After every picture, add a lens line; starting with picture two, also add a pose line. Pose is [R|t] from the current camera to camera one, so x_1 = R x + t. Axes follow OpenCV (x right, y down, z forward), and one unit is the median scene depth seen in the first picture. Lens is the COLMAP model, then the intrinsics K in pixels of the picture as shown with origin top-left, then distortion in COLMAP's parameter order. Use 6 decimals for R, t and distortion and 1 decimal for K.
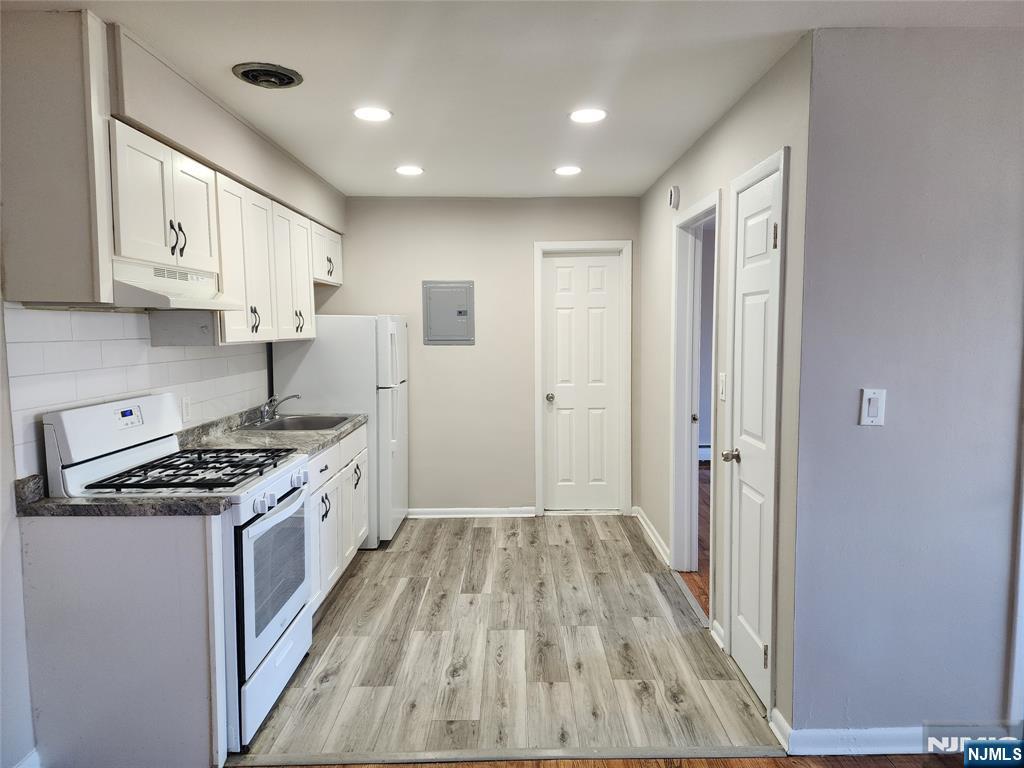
lens RADIAL K [[680.5, 0, 521.2], [0, 680.5, 386.3], [0, 0, 1]] dist [0.065914, -0.036813]
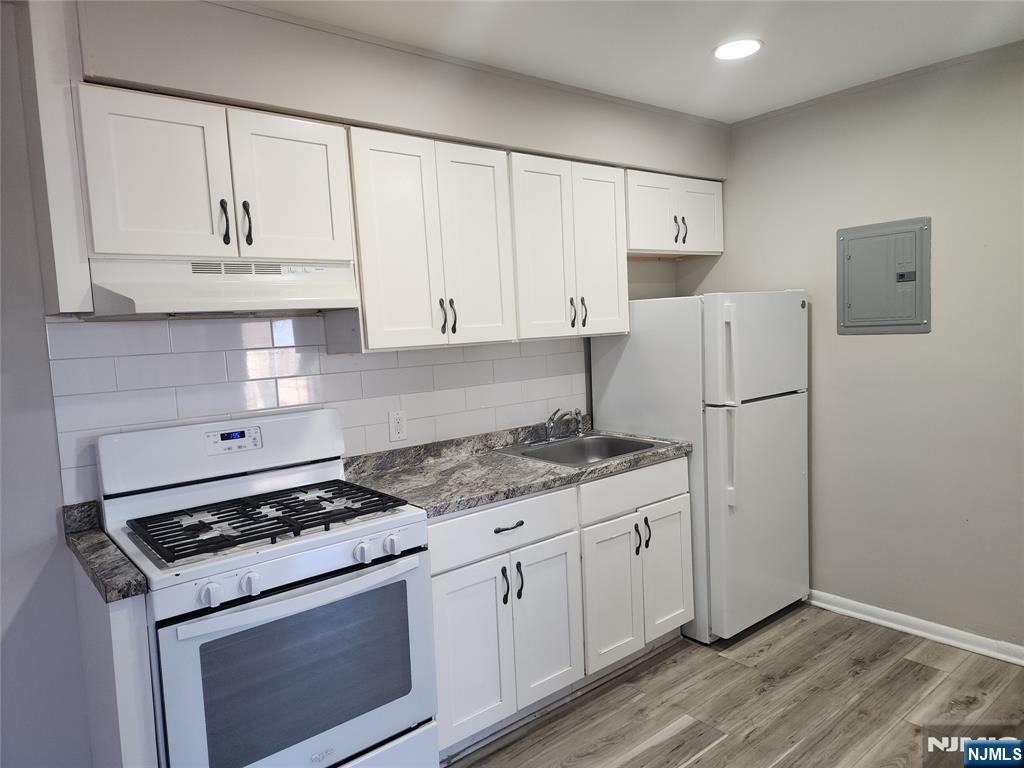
lens RADIAL K [[680.5, 0, 508.3], [0, 680.5, 386.2], [0, 0, 1]] dist [0.065914, -0.036813]
pose [[0.625213, 0.039895, -0.779434, 0.210215], [-0.018788, 0.999173, 0.036072, -0.040572], [0.780228, -0.007909, 0.625445, 0.497602]]
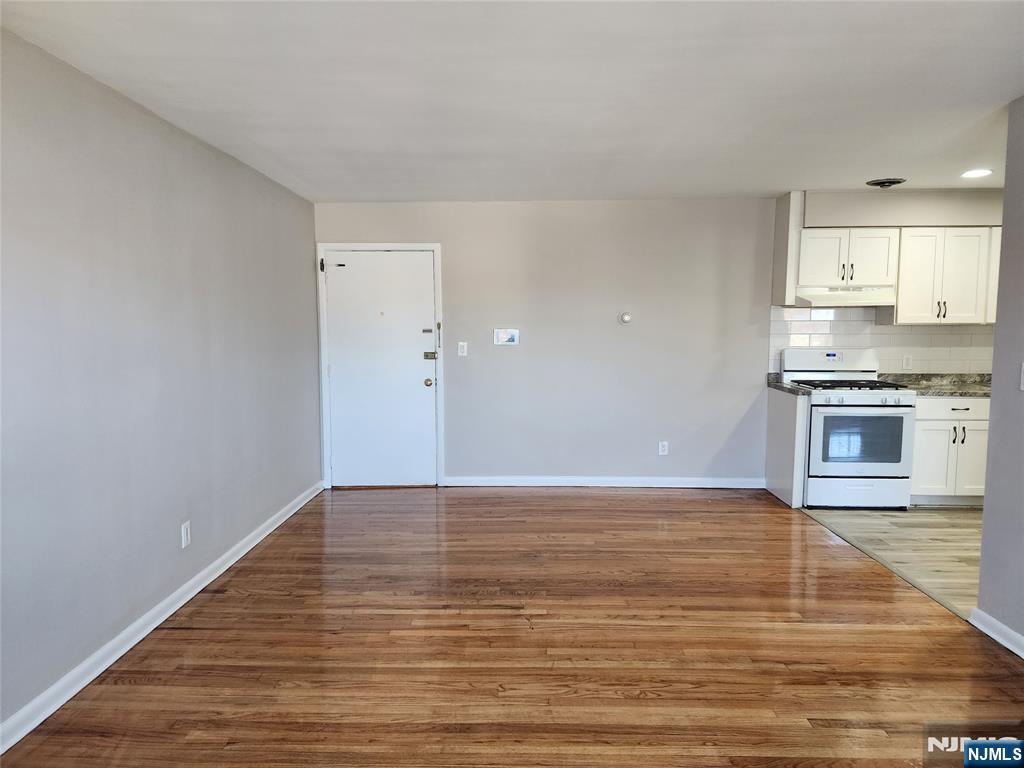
lens RADIAL K [[680.5, 0, 527.3], [0, 680.5, 381.2], [0, 0, 1]] dist [0.065914, -0.036813]
pose [[-0.000870, 0.095263, -0.995452, 1.053478], [-0.086878, 0.991681, 0.094978, -0.001332], [0.996219, 0.086565, 0.007414, 0.040146]]
